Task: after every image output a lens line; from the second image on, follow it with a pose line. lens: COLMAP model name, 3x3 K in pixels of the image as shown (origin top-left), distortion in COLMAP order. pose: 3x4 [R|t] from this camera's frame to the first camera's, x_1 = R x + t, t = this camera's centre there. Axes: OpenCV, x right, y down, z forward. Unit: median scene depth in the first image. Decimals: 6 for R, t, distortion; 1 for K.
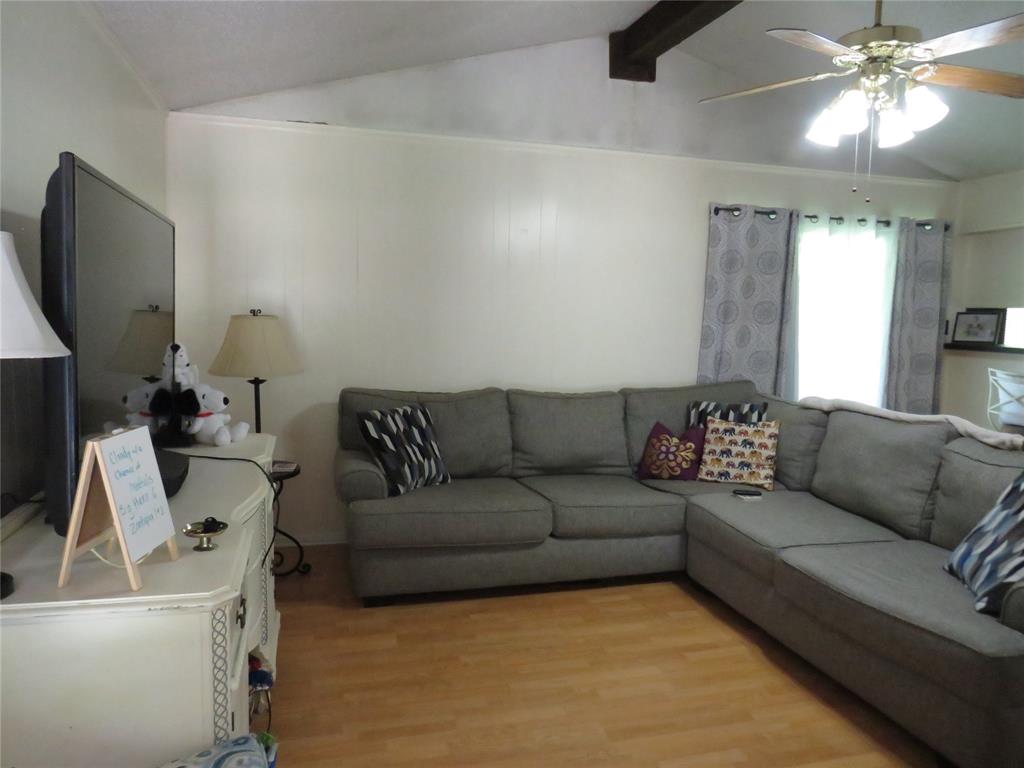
lens RADIAL K [[739.3, 0, 512.0], [0, 739.3, 384.0], [0, 0, 1]] dist [-0.013684, 0.002517]
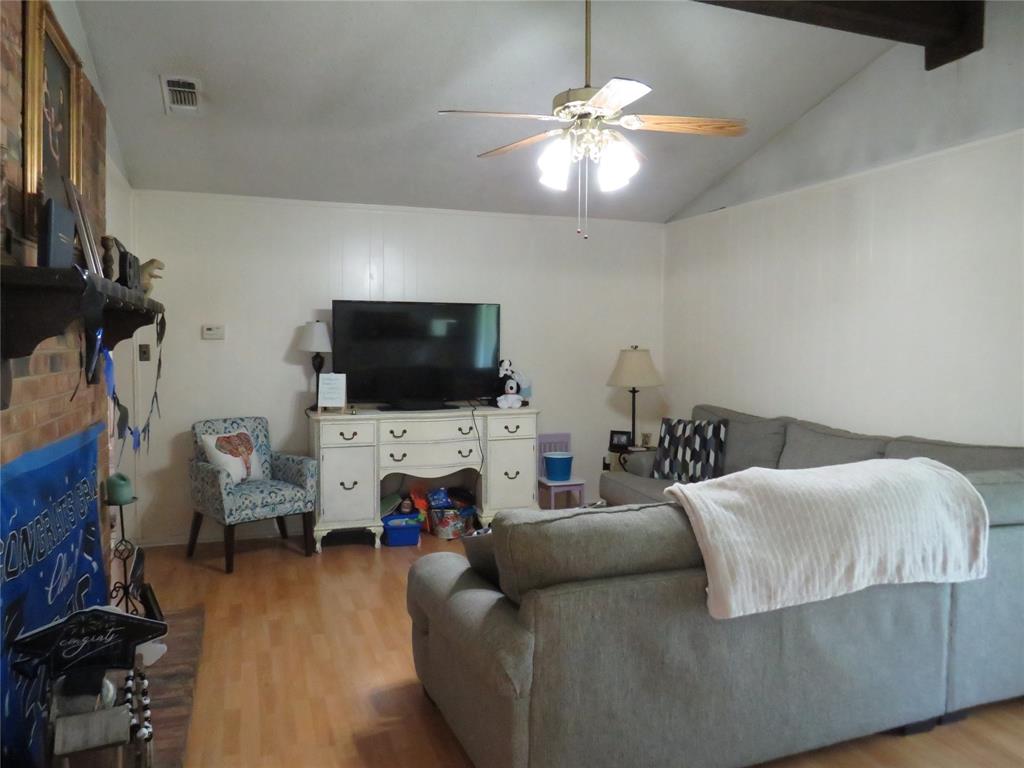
lens RADIAL K [[739.3, 0, 512.0], [0, 739.3, 384.0], [0, 0, 1]] dist [-0.013684, 0.002517]
pose [[0.084357, 0.037335, -0.995736, 1.111353], [-0.097479, 0.994814, 0.029042, -0.036949], [0.991656, 0.094614, 0.087559, 0.561876]]
